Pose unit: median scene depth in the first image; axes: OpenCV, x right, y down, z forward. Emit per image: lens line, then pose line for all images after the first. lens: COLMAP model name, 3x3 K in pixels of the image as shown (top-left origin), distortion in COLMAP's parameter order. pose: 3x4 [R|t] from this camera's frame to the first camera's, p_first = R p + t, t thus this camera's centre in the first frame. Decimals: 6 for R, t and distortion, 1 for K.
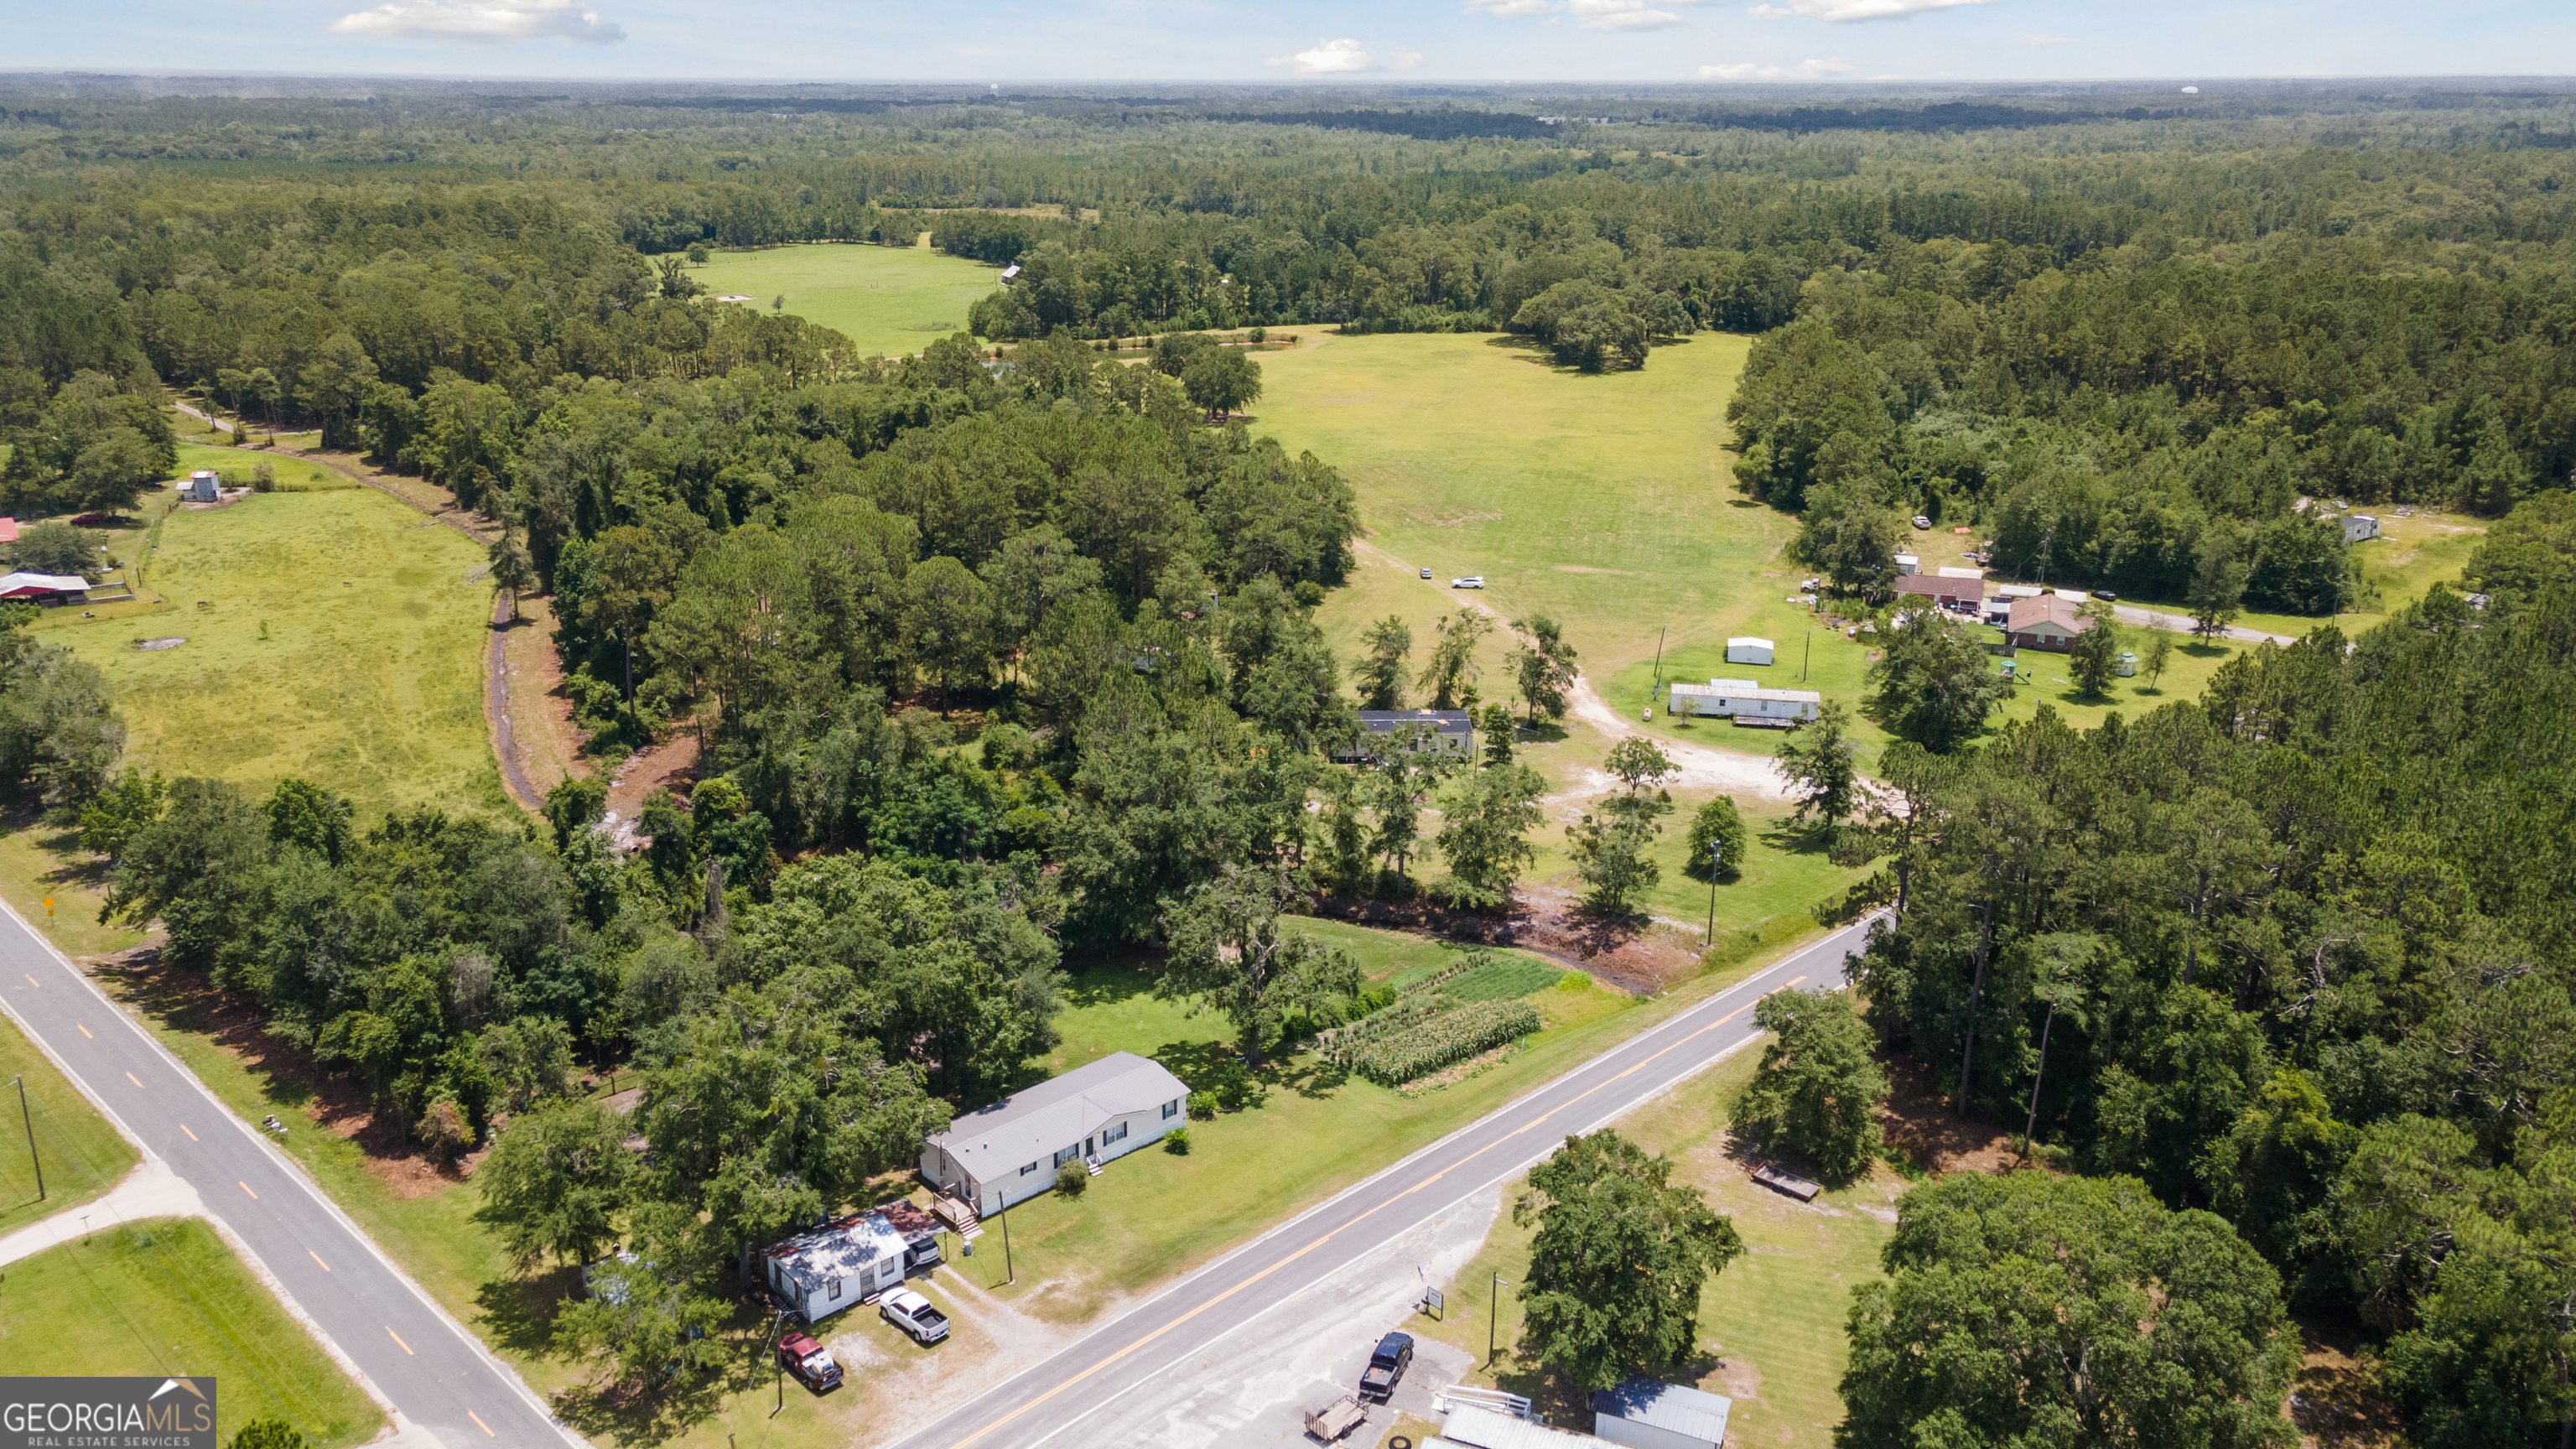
lens RADIAL K [[1875.9, 0, 1282.9], [0, 1875.9, 725.5], [0, 0, 1]] dist [0.019242, 0.039543]
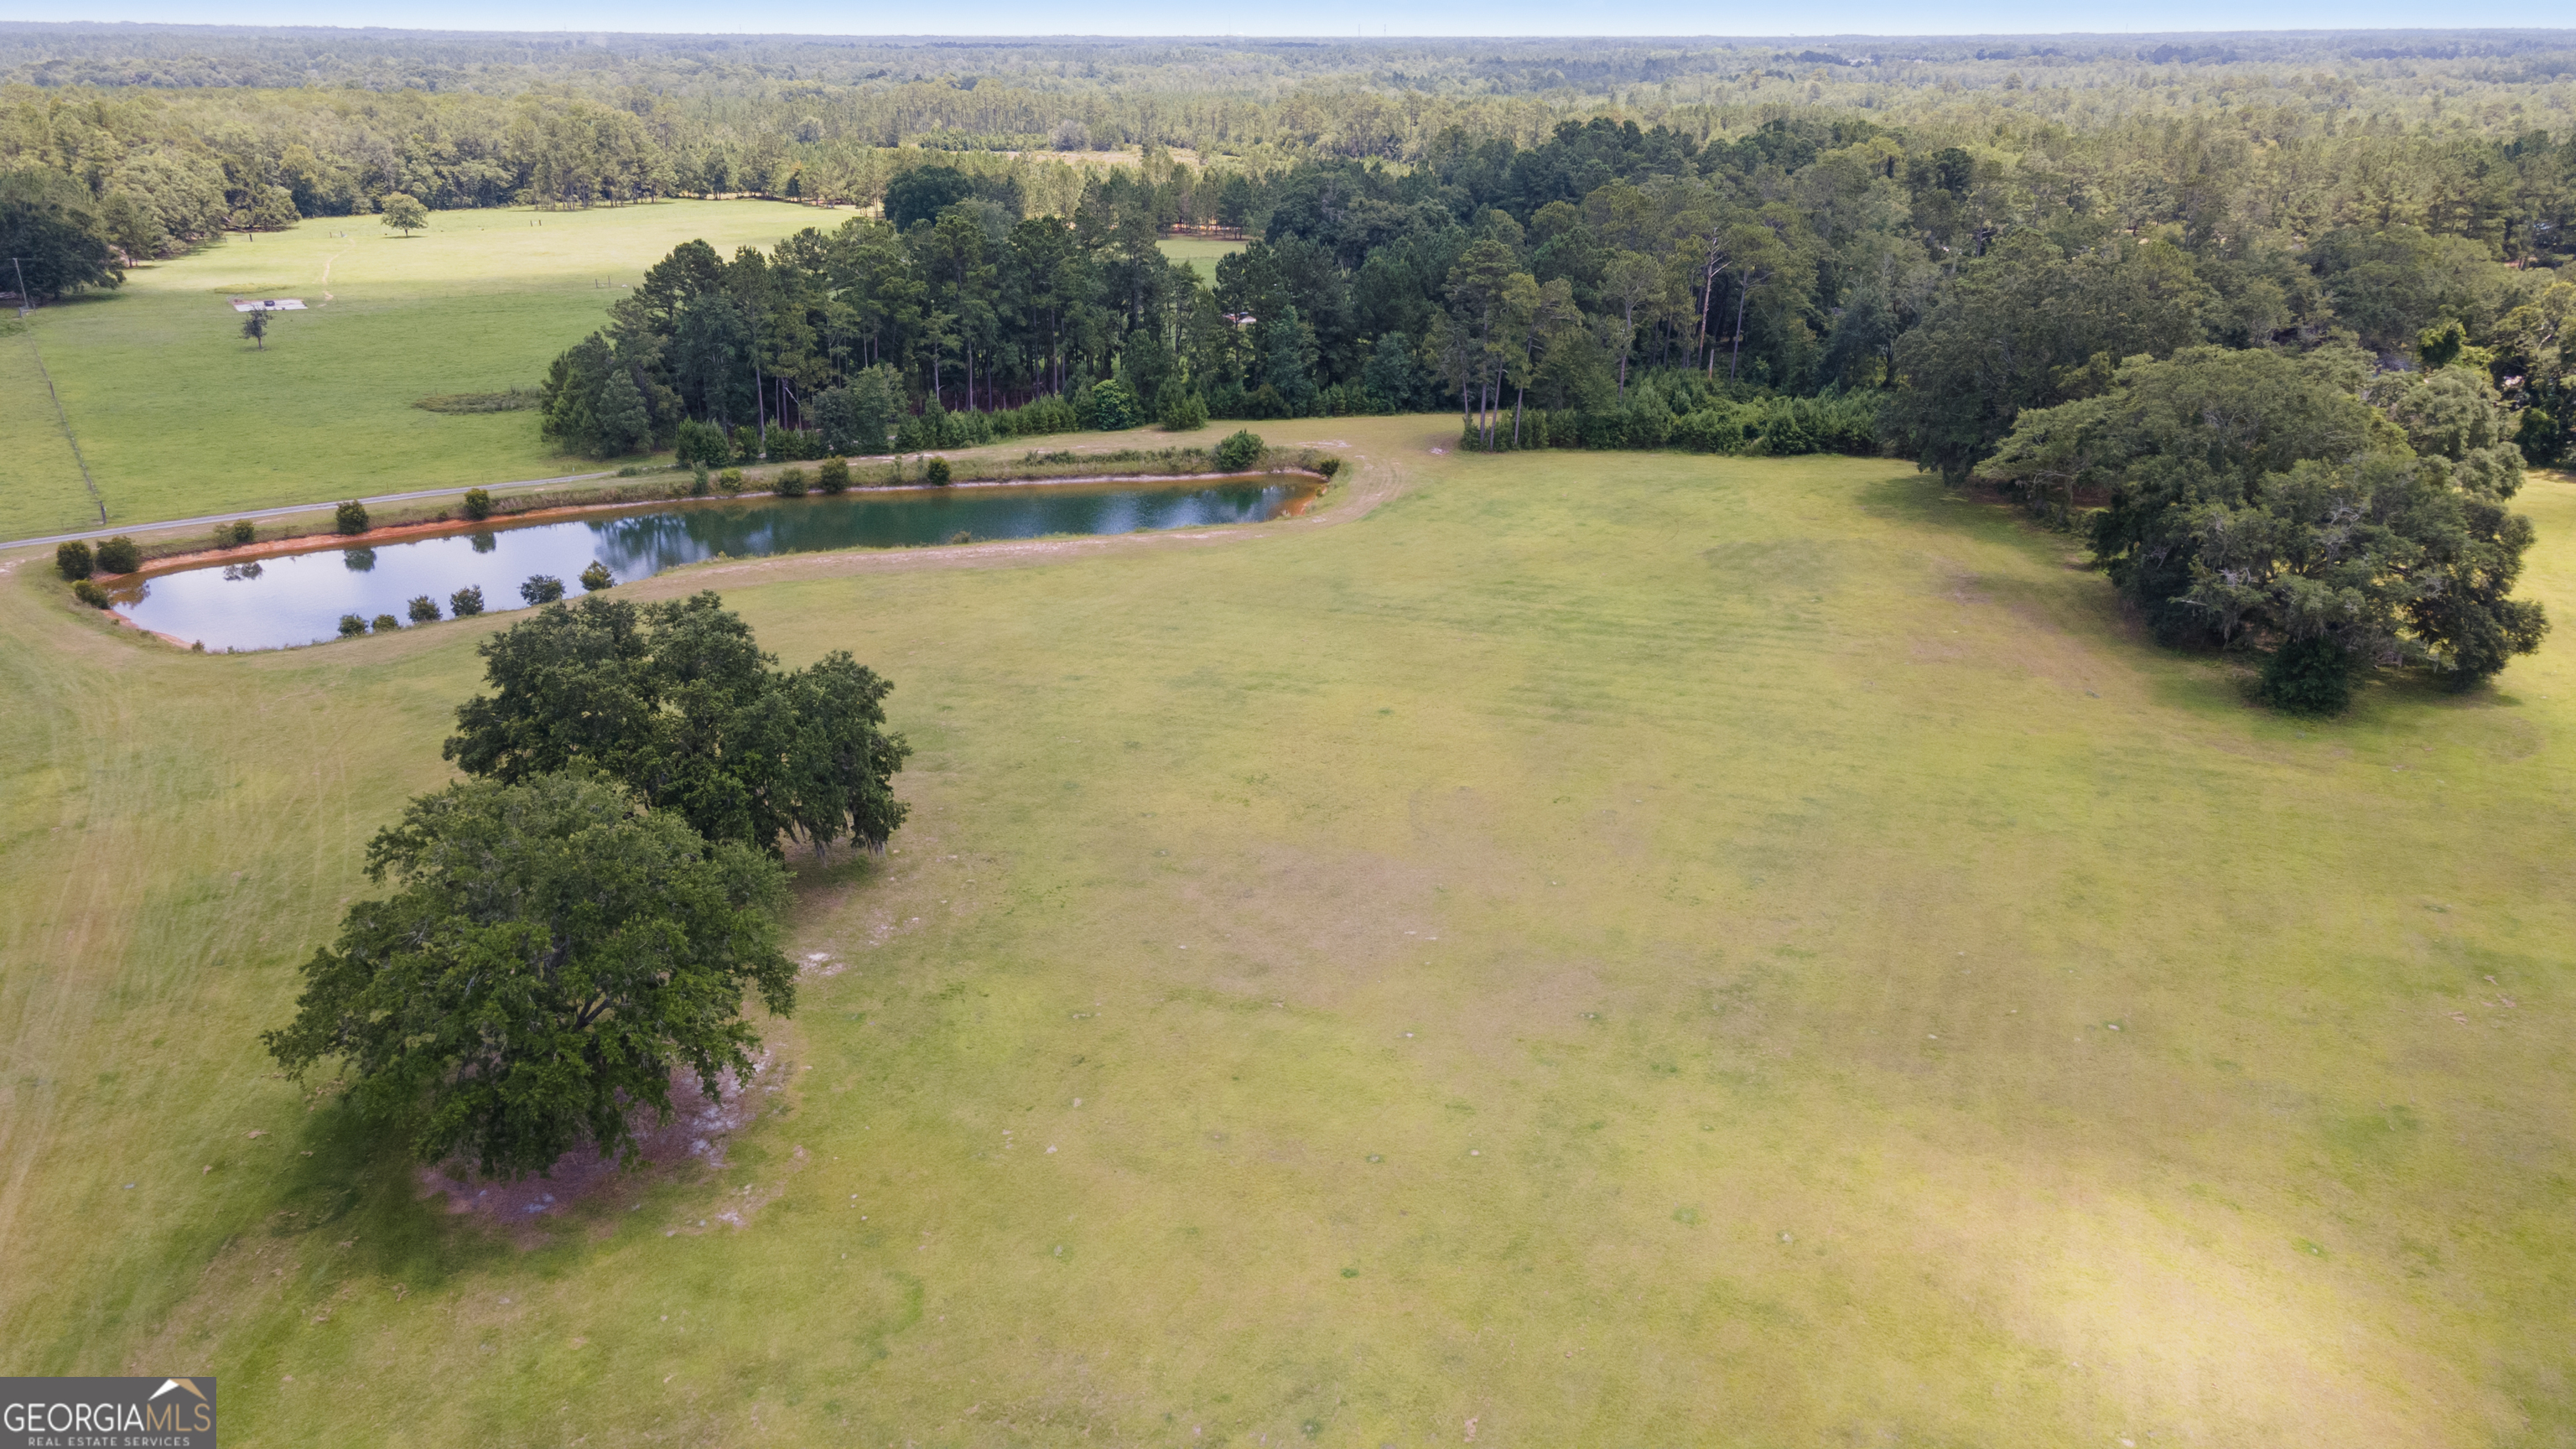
lens RADIAL K [[1860.7, 0, 1275.7], [0, 1860.7, 725.7], [0, 0, 1]] dist [0.024040, 0.043015]
pose [[0.990150, 0.047570, -0.131681, 0.097310], [-0.044630, 0.998686, 0.025191, -0.338937], [0.132707, -0.019066, 0.990972, 1.305845]]
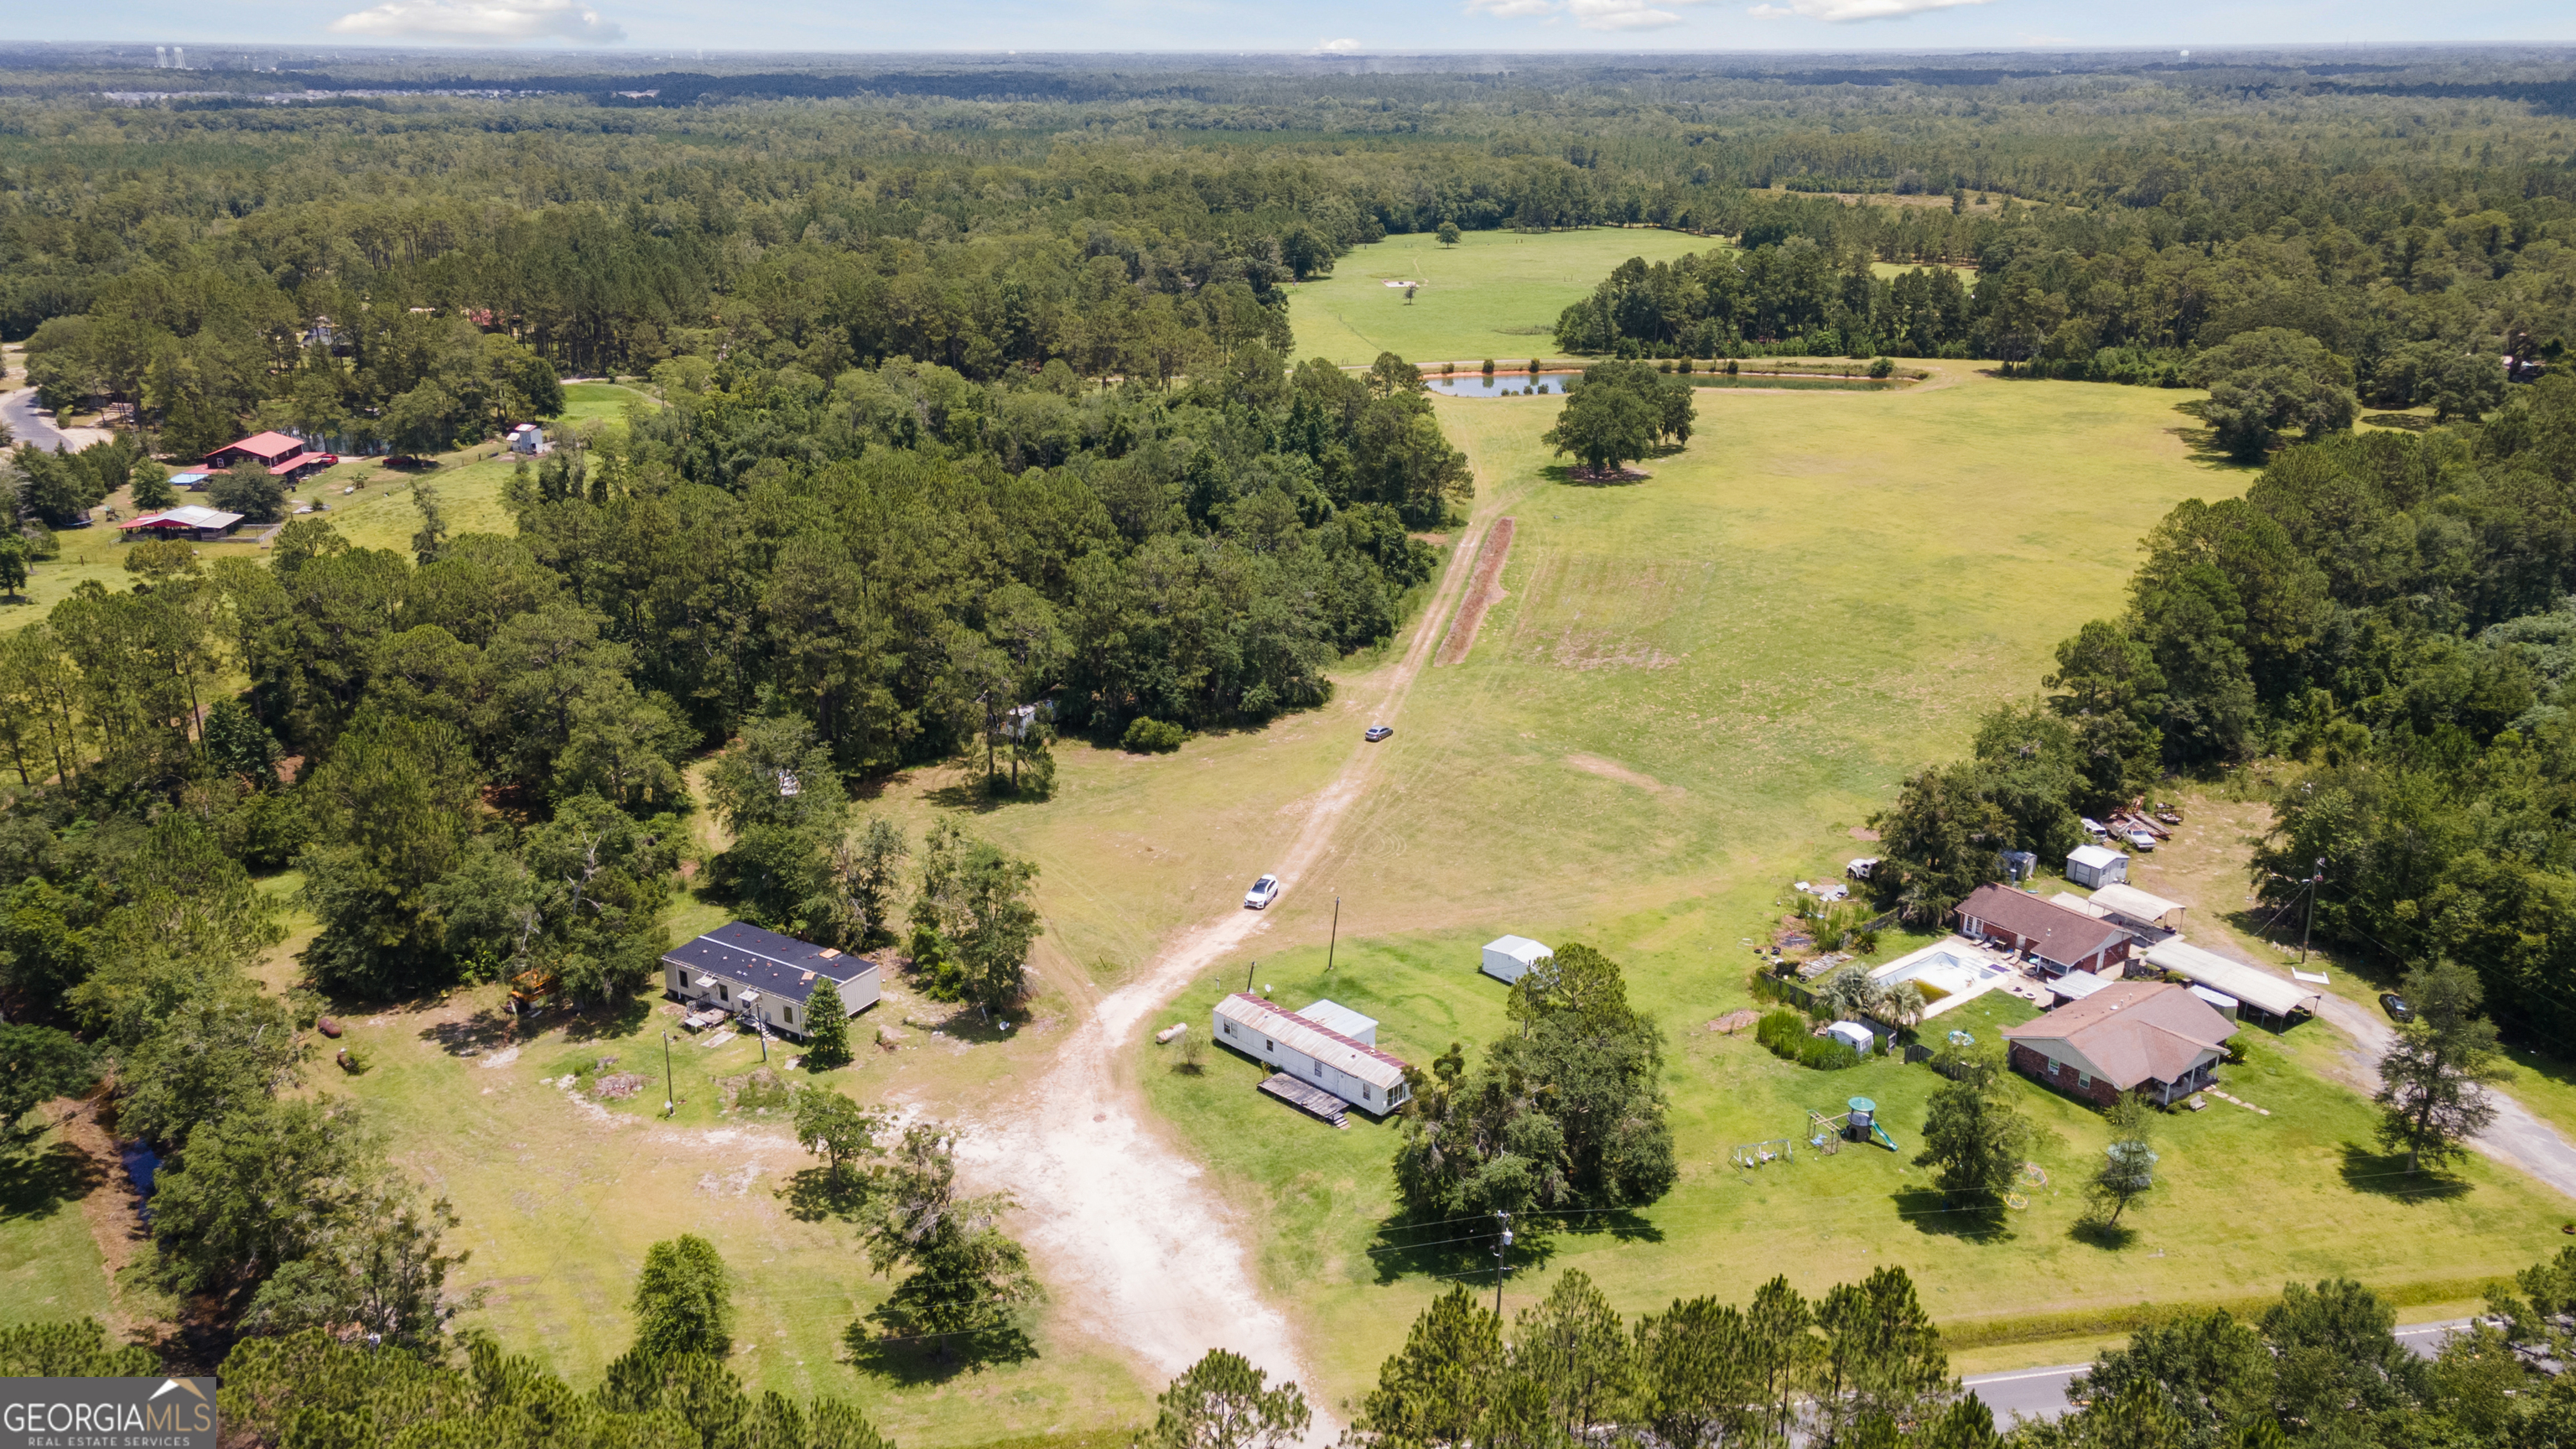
lens RADIAL K [[1956.8, 0, 1288.3], [0, 1956.8, 715.6], [0, 0, 1]] dist [-0.007037, 0.044655]
pose [[0.838843, 0.172785, -0.516224, 0.468102], [-0.174131, 0.983635, 0.046275, -0.127089], [0.515771, 0.051073, 0.855203, 0.386167]]
